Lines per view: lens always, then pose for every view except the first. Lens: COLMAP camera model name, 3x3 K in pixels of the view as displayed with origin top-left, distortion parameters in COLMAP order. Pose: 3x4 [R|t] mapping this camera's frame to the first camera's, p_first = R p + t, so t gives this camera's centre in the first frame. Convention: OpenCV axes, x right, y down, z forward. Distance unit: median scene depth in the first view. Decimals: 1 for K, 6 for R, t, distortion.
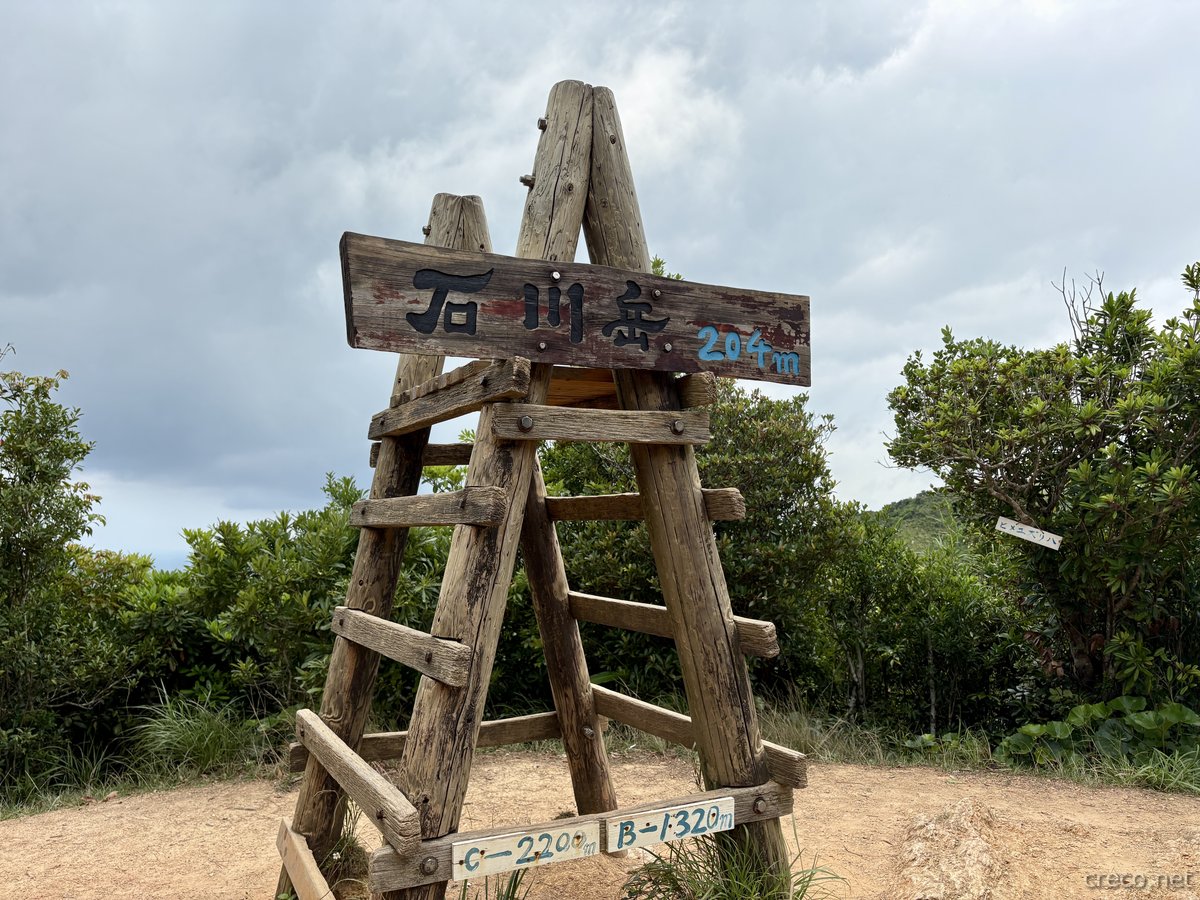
lens RADIAL K [[867.8, 0, 600.0], [0, 867.8, 450.0], [0, 0, 1]] dist [0.090178, -0.000001]
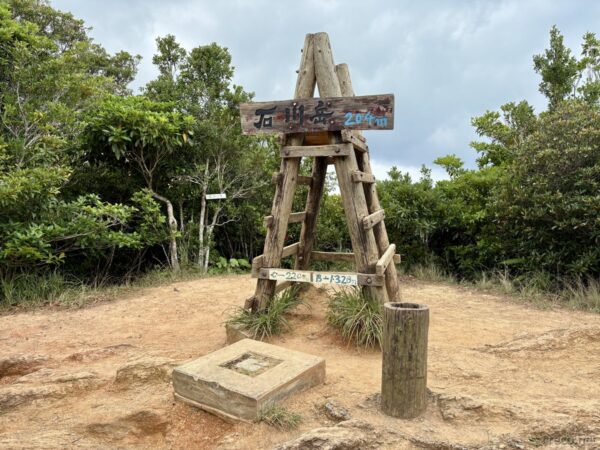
lens RADIAL K [[433.9, 0, 300.0], [0, 433.9, 225.0], [0, 0, 1]] dist [0.090178, -0.000001]
pose [[0.714147, 0.050311, -0.698185, 1.048873], [0.039814, 0.992880, 0.112271, 0.056037], [0.698862, -0.107975, 0.707059, -0.151453]]
